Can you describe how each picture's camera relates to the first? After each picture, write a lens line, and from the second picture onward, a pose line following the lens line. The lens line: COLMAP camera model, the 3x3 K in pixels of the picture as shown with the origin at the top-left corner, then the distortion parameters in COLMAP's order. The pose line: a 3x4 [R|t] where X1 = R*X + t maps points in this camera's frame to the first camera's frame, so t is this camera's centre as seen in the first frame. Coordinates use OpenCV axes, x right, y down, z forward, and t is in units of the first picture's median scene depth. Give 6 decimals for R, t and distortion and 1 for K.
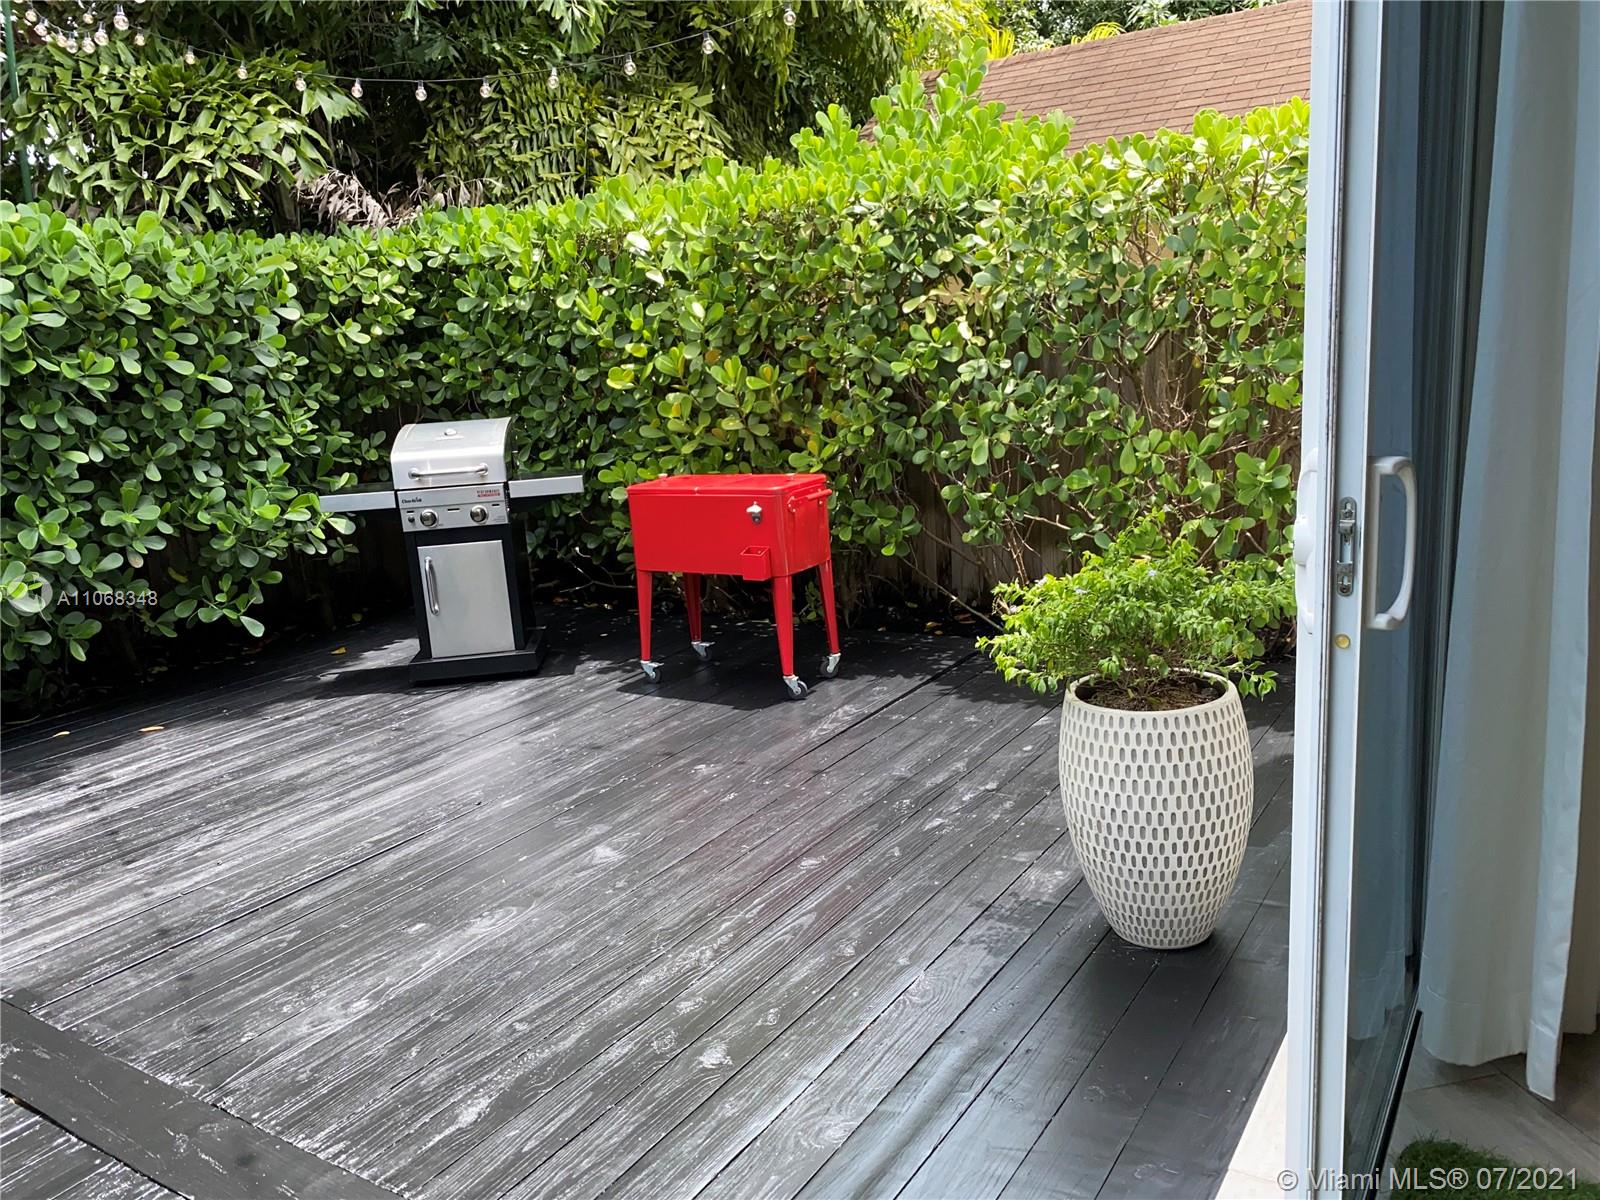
lens RADIAL K [[1241.5, 0, 772.3], [0, 1241.5, 595.0], [0, 0, 1]] dist [0.070270, -0.101337]
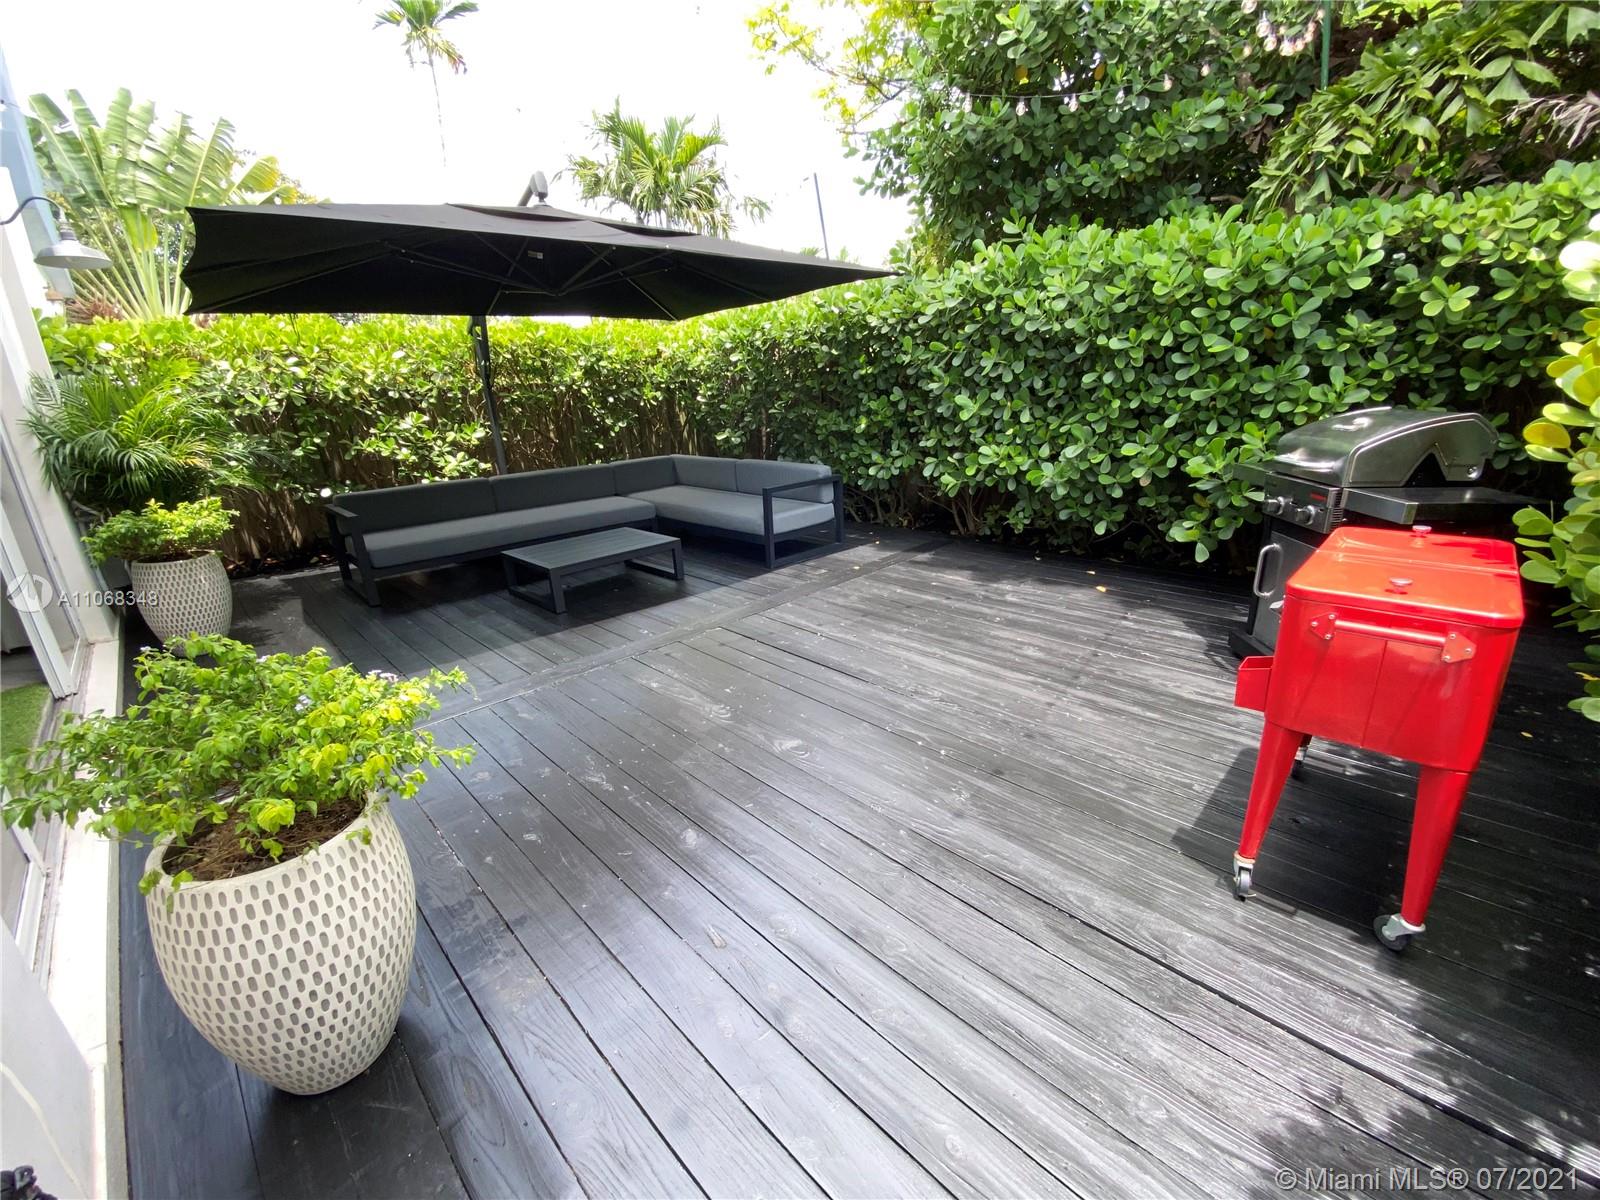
lens RADIAL K [[642.7, 0, 799.8], [0, 642.7, 608.9], [0, 0, 1]] dist [0.024367, -0.024383]
pose [[-0.196389, 0.398225, -0.896018, 0.309765], [-0.140884, 0.892872, 0.427705, -0.163641], [0.970352, 0.210231, -0.119247, 0.753386]]
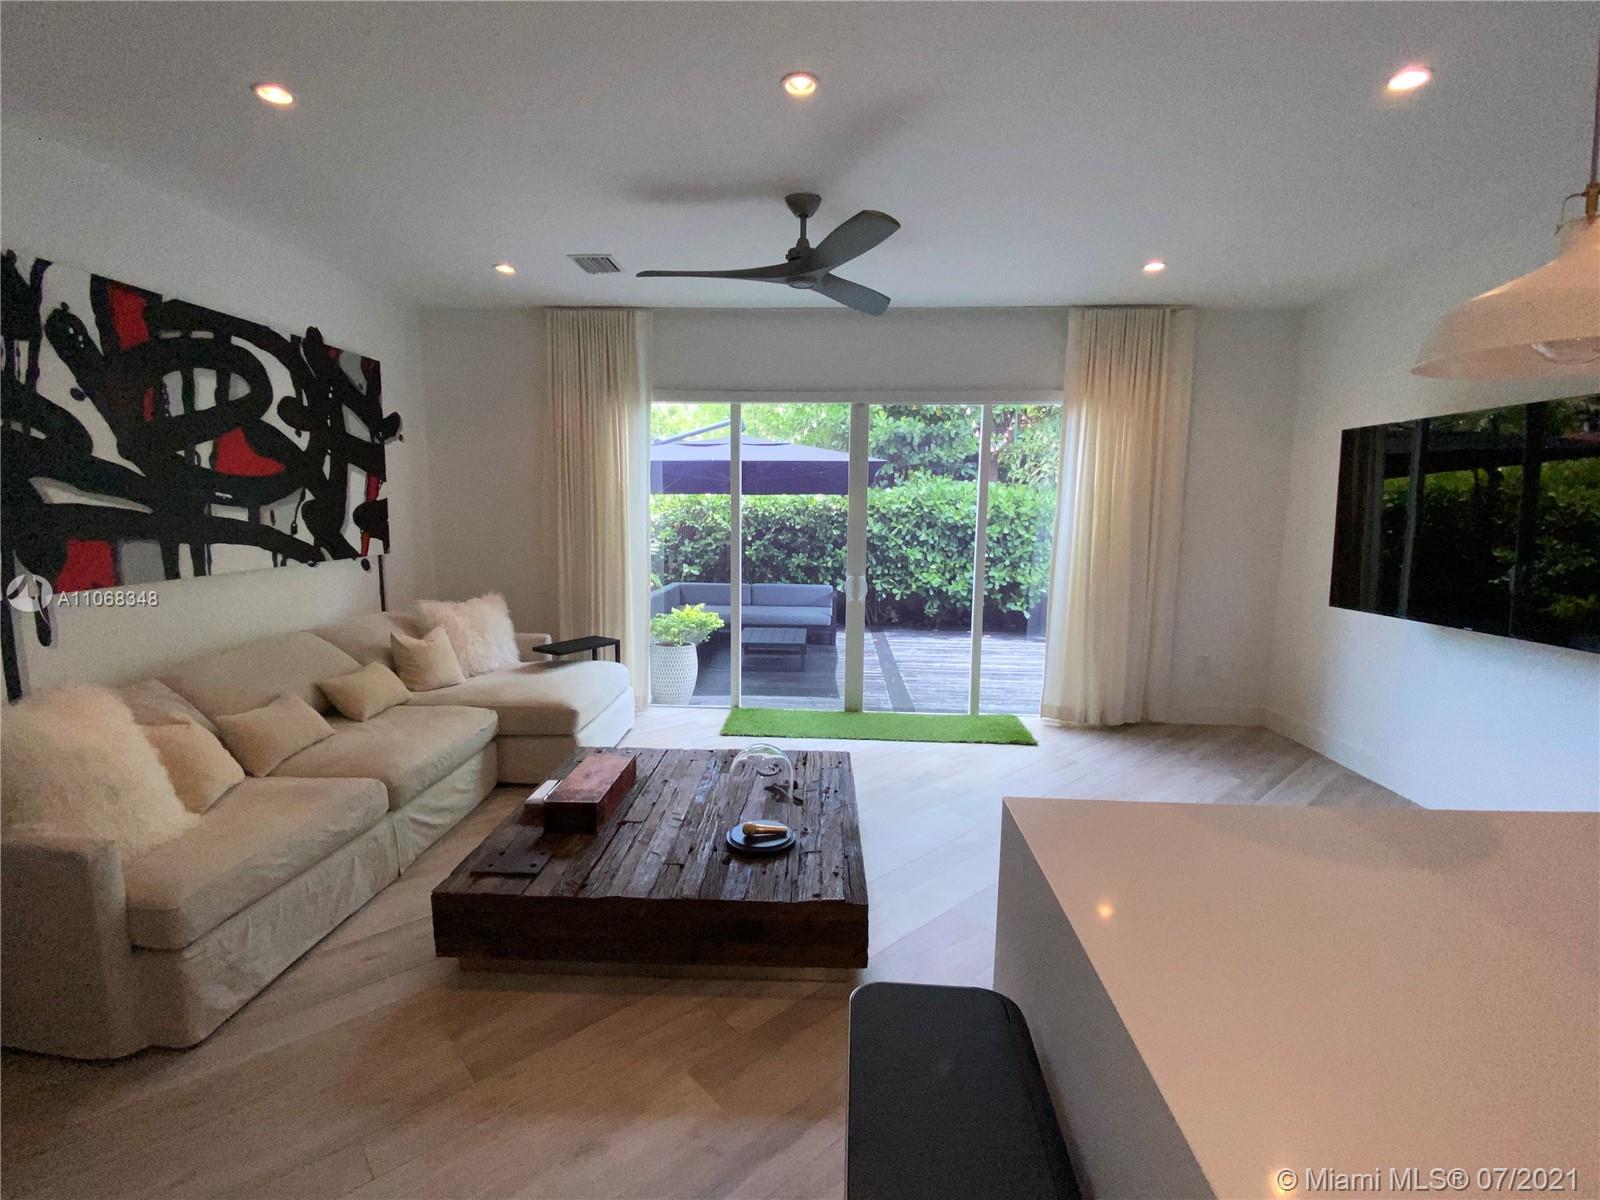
lens RADIAL K [[710.5, 0, 800.0], [0, 710.5, 600.0], [0, 0, 1]] dist [0.037927, -0.037870]
pose [[0.506377, 0.181681, -0.842956, 0.865094], [-0.221814, 0.972102, 0.076268, -0.023073], [0.833295, 0.148359, 0.532549, -0.464611]]
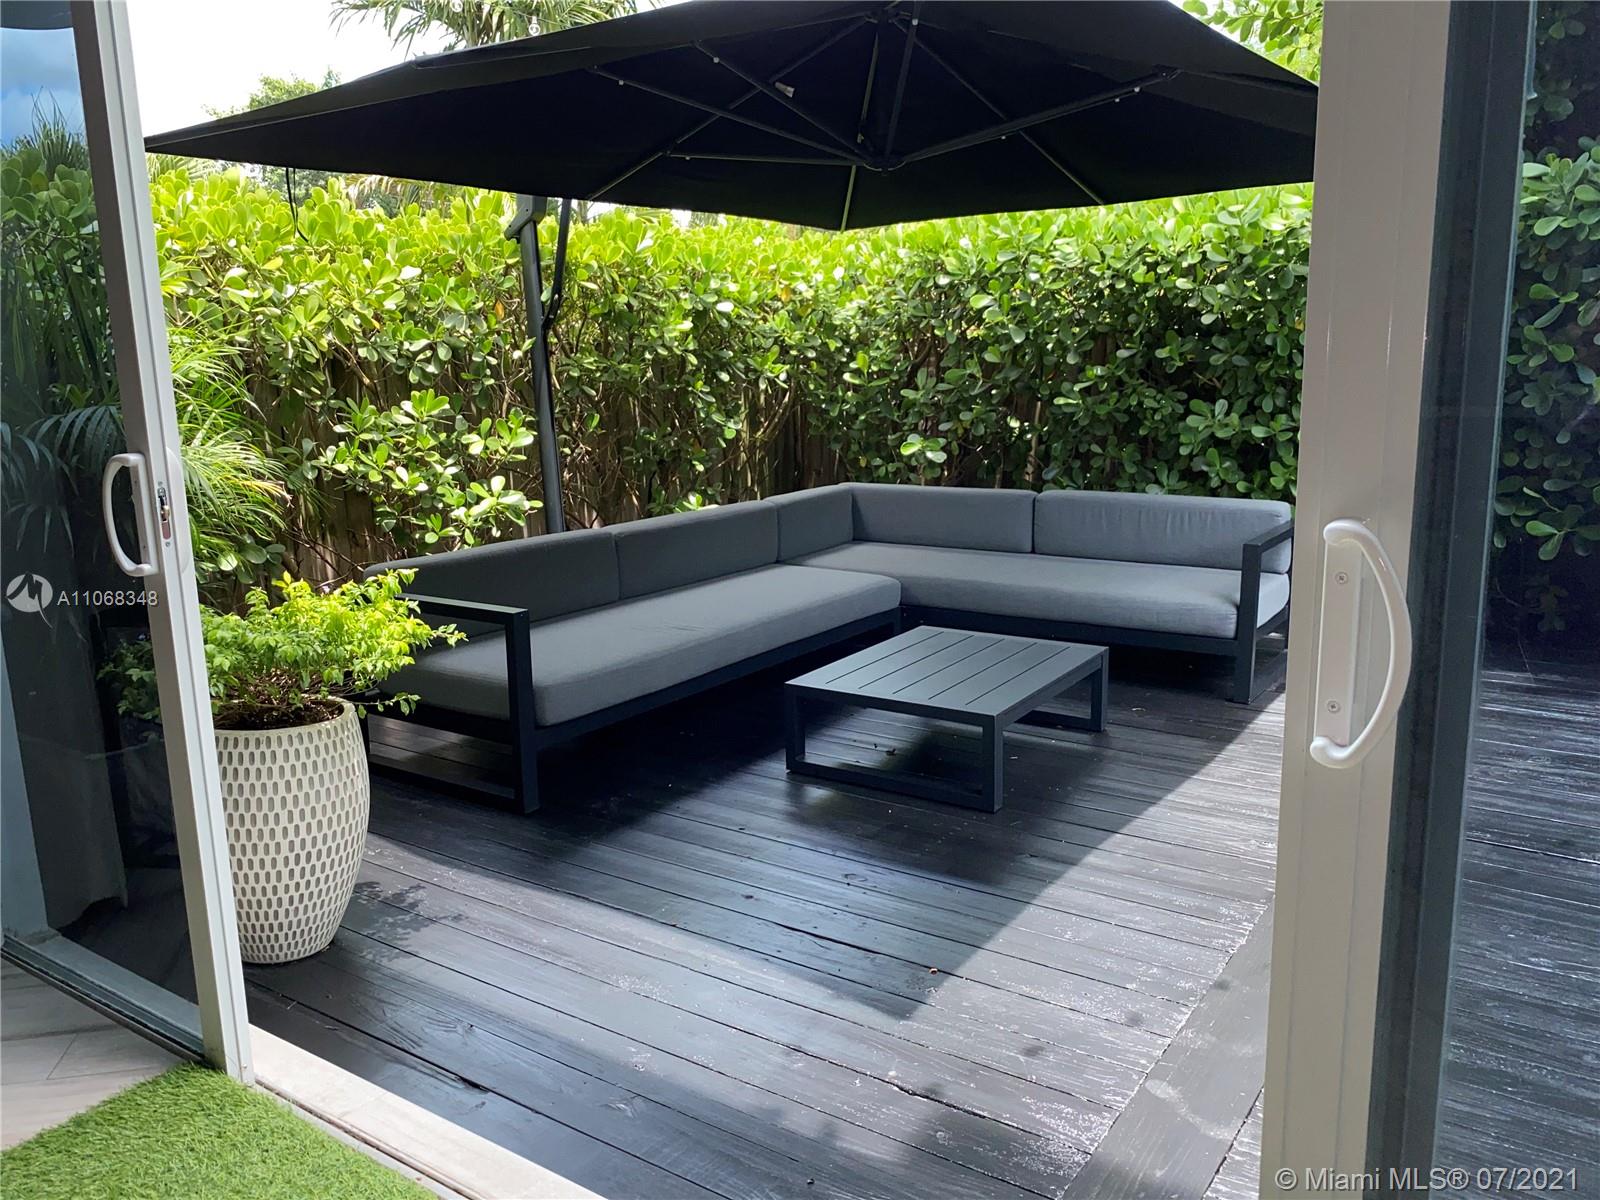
lens RADIAL K [[1241.5, 0, 772.3], [0, 1241.5, 595.0], [0, 0, 1]] dist [0.070270, -0.101337]
pose [[-0.015258, 0.260161, -0.965445, 0.320558], [-0.181365, 0.948820, 0.258548, -0.053323], [0.983297, 0.179043, 0.032707, 0.180218]]
